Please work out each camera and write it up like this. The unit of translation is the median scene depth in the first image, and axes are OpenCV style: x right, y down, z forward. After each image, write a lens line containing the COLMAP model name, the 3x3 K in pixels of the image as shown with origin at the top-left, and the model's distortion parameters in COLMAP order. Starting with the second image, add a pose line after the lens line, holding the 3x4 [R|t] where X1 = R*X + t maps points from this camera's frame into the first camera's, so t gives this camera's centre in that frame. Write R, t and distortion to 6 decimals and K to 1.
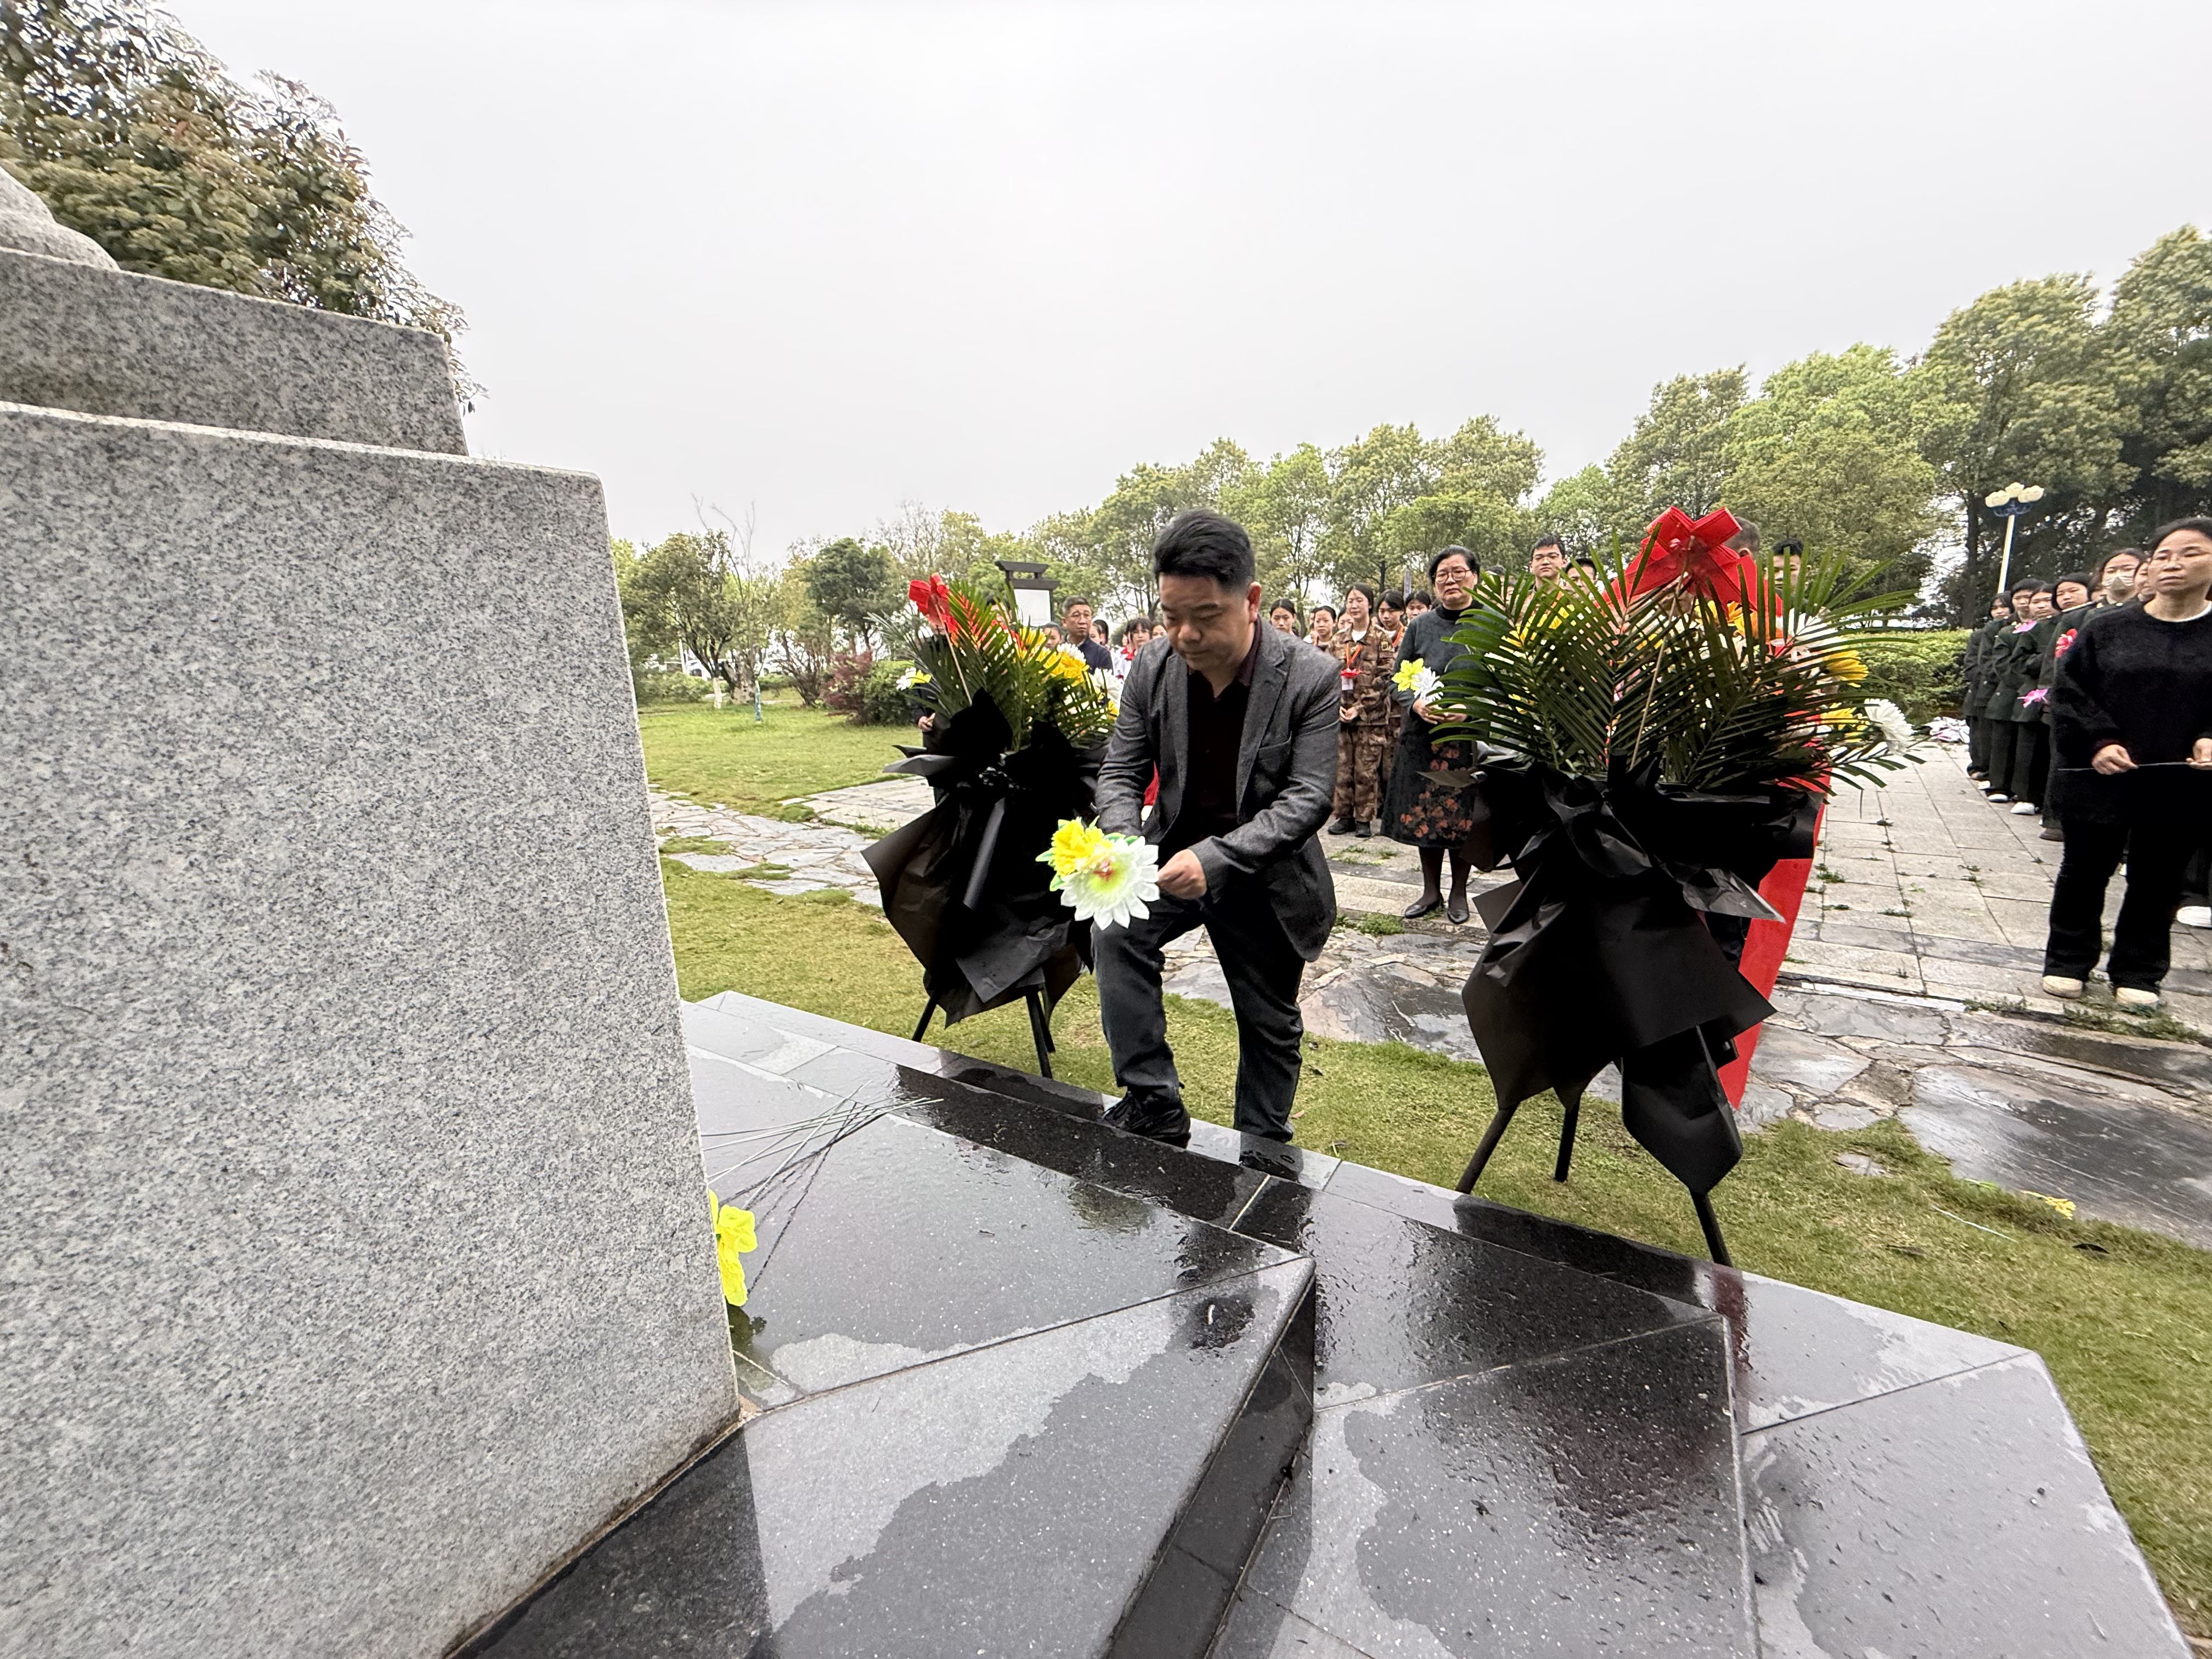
lens RADIAL K [[883.6, 0, 1108.0], [0, 883.6, 829.4], [0, 0, 1]] dist [0.001513, -0.000127]
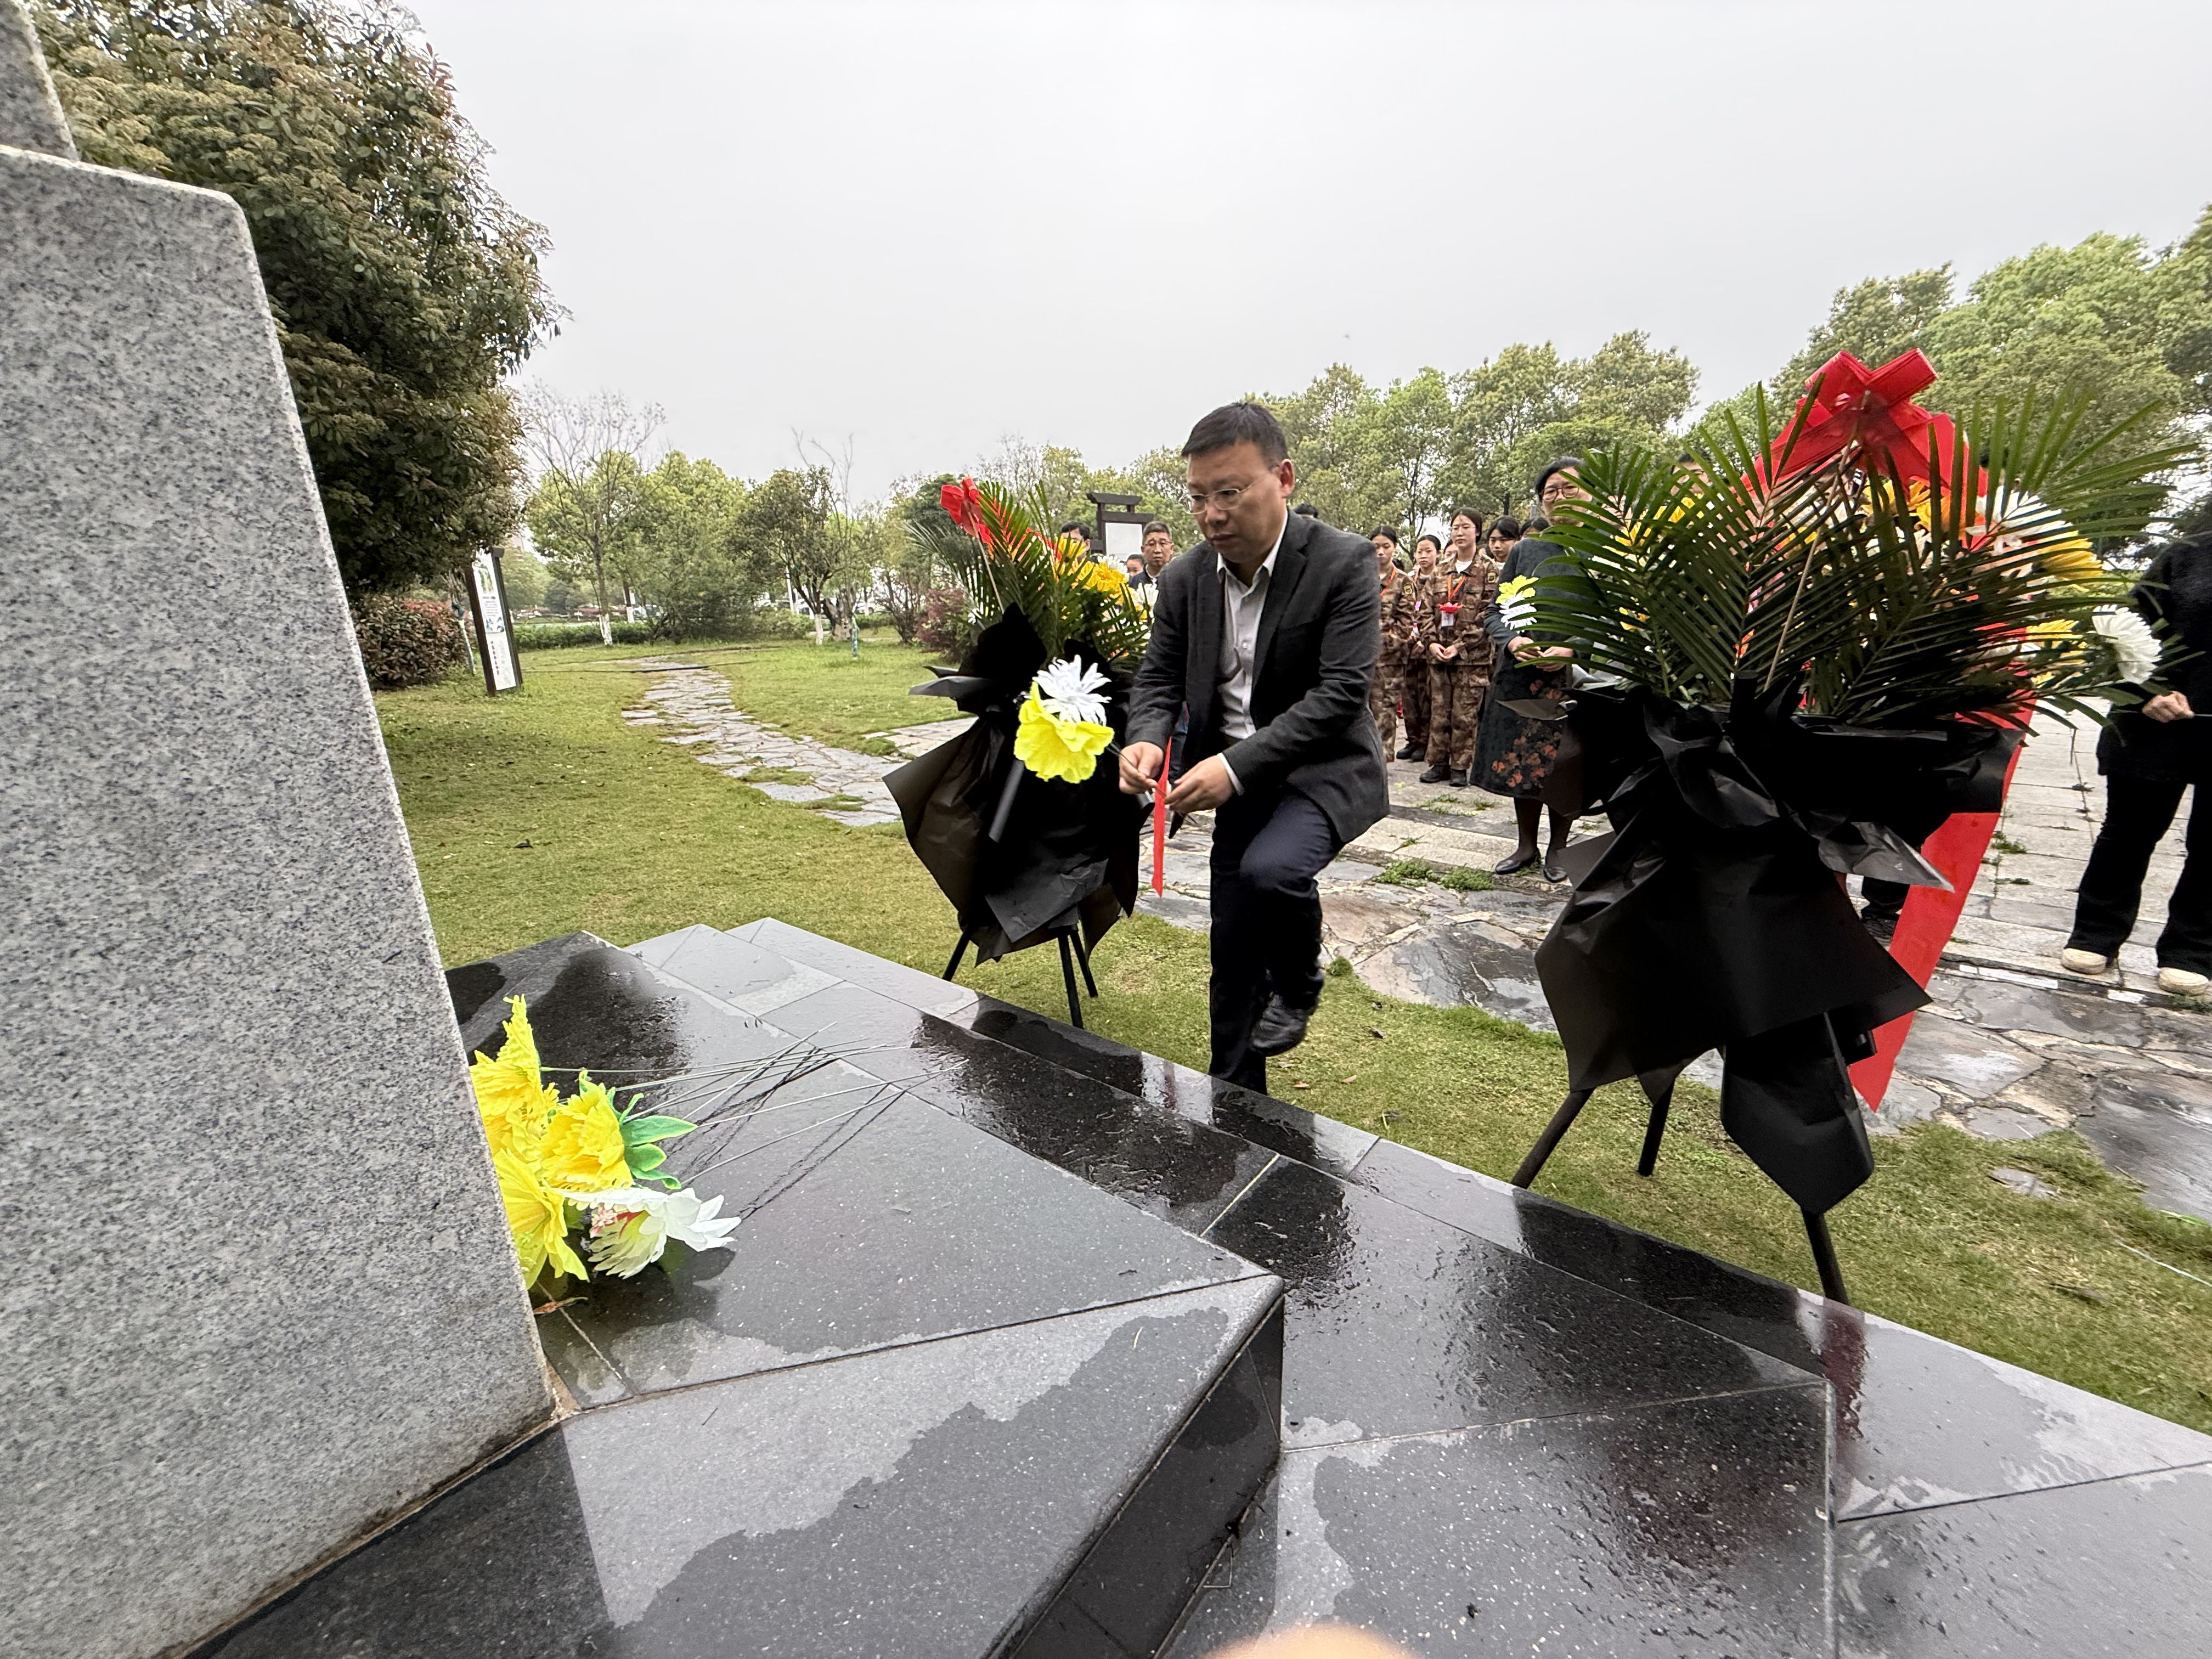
lens RADIAL K [[883.6, 0, 1107.0], [0, 883.6, 829.7], [0, 0, 1]] dist [0.001513, -0.000127]
pose [[0.993621, 0.034860, -0.107252, 0.006837], [-0.028059, 0.997537, 0.064279, 0.001470], [0.109228, -0.060859, 0.992152, 0.009680]]
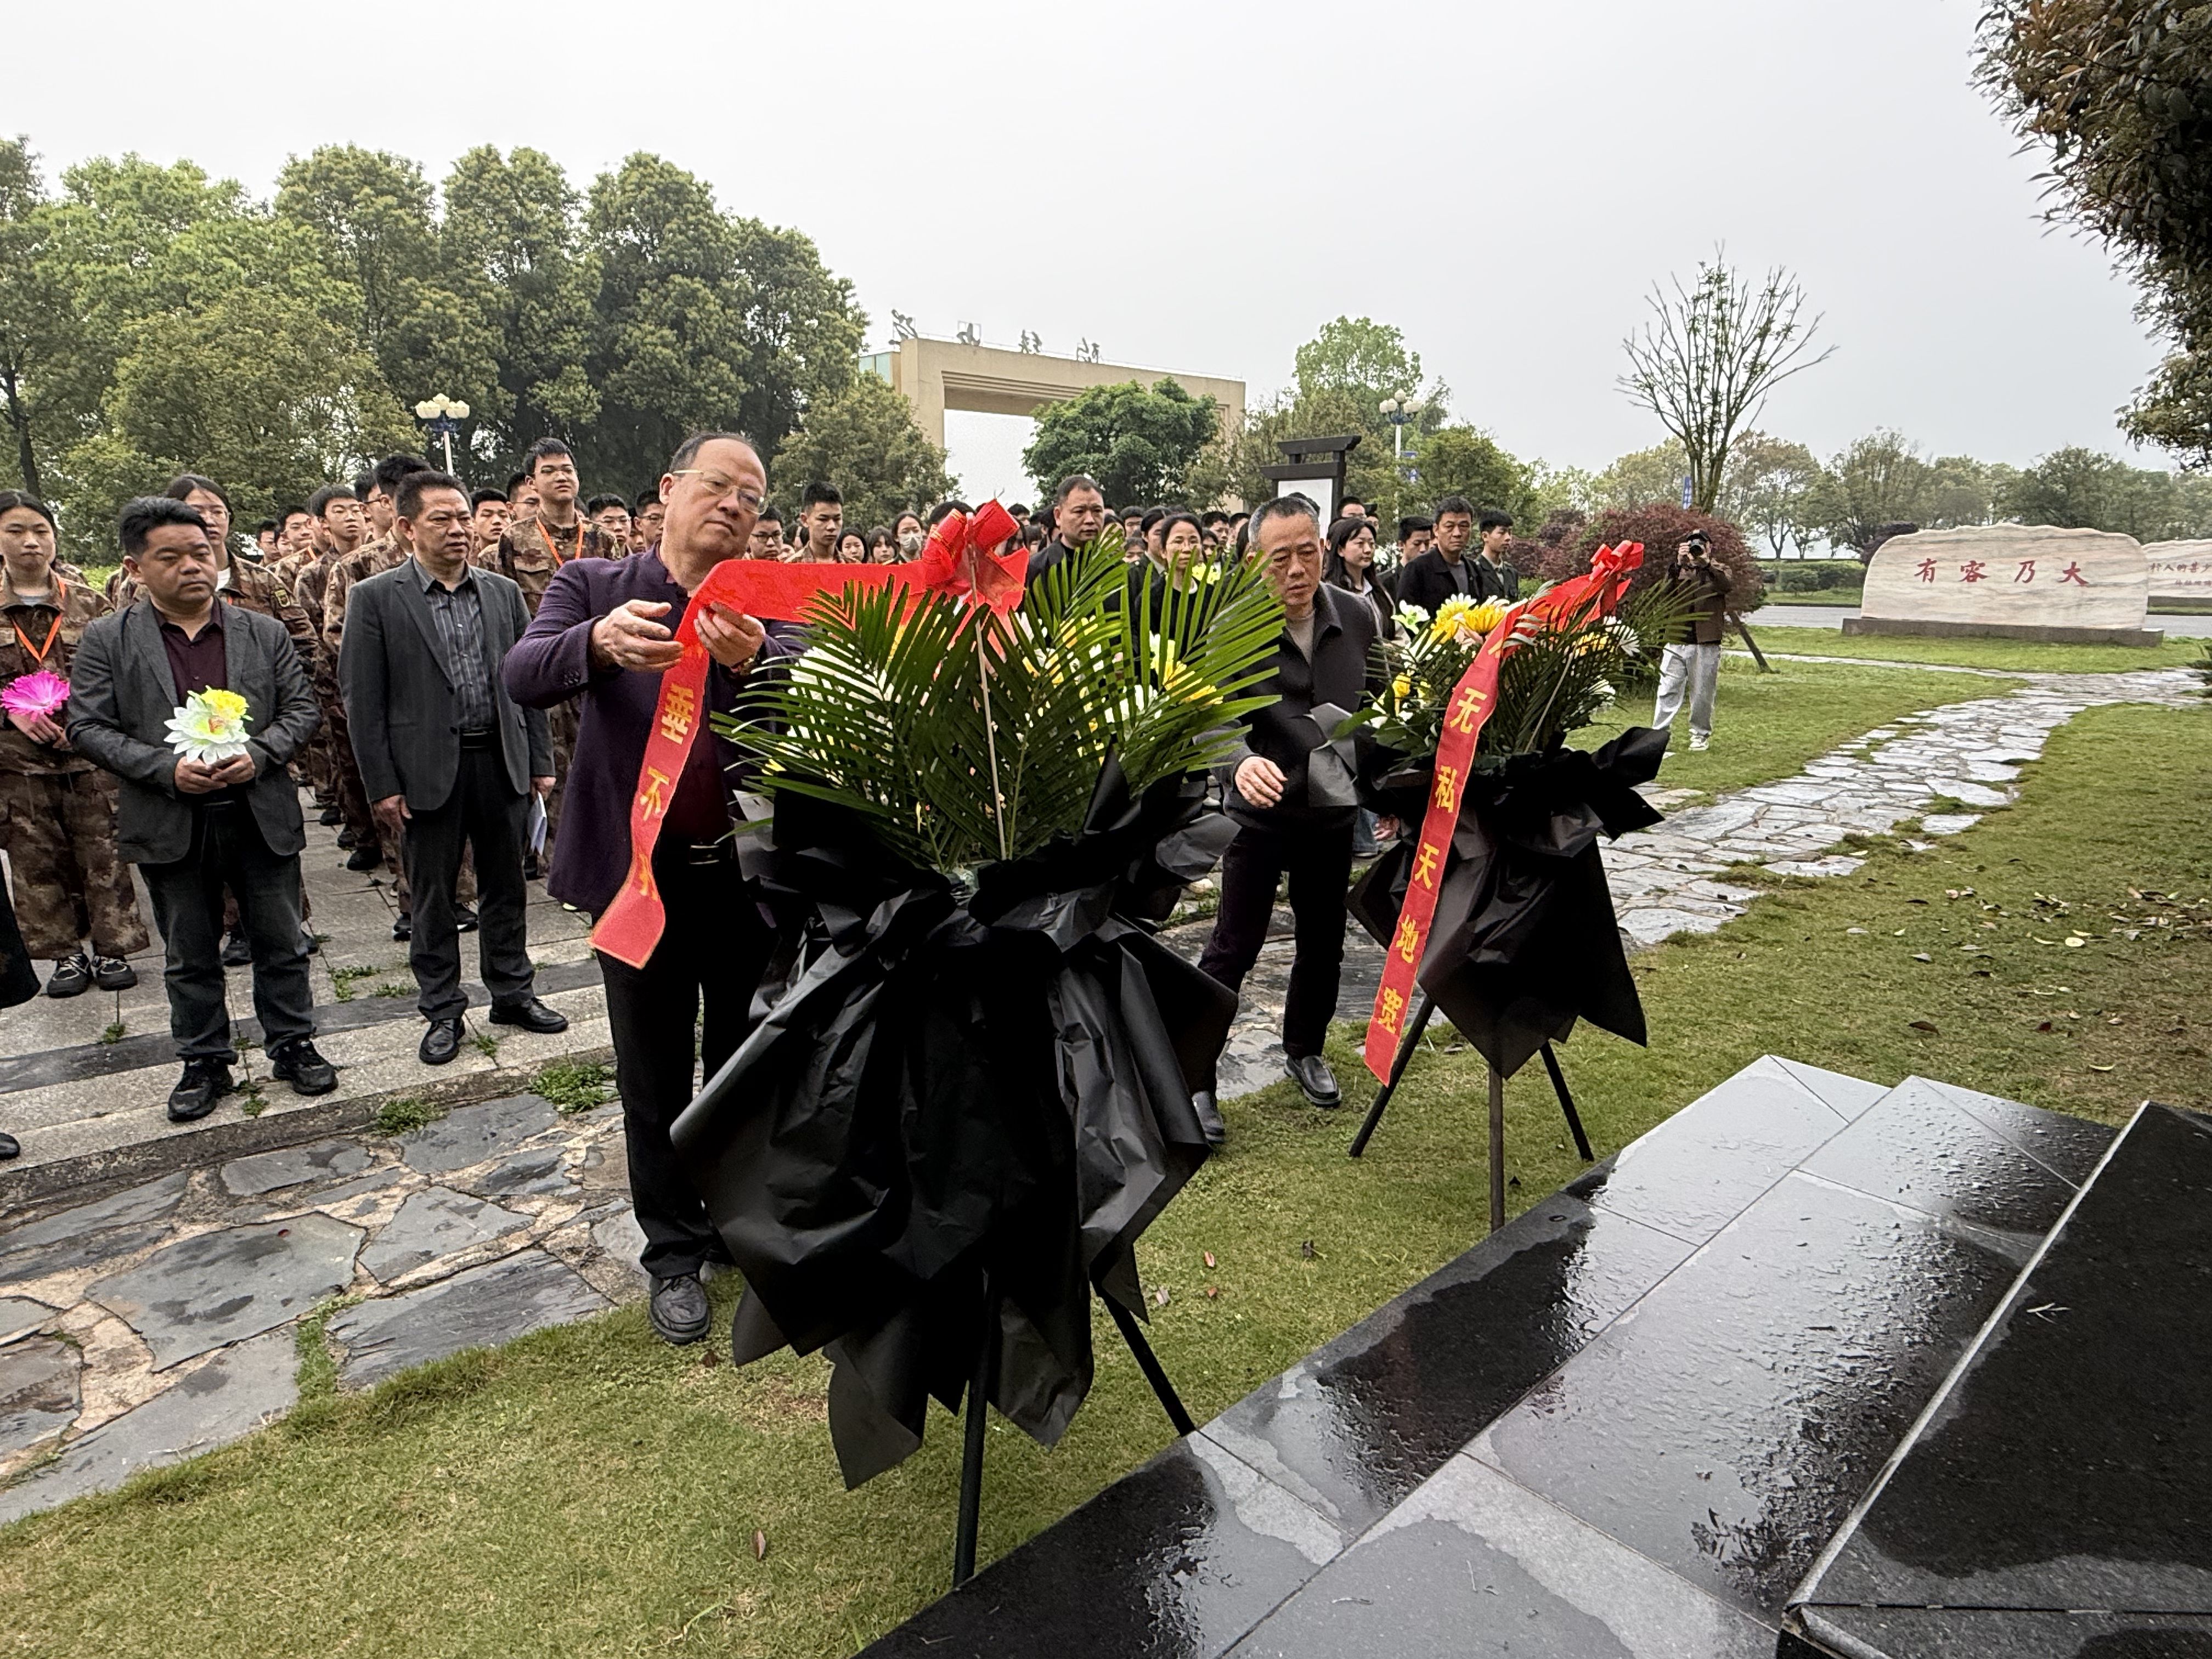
lens RADIAL K [[1303.8, 0, 1096.7], [0, 1303.8, 834.0], [0, 0, 1]] dist [0.002397, -0.000083]
pose [[0.261278, -0.173275, 0.949584, -0.107573], [0.178863, 0.975410, 0.128773, -0.024569], [-0.948547, 0.136200, 0.285846, 0.098349]]
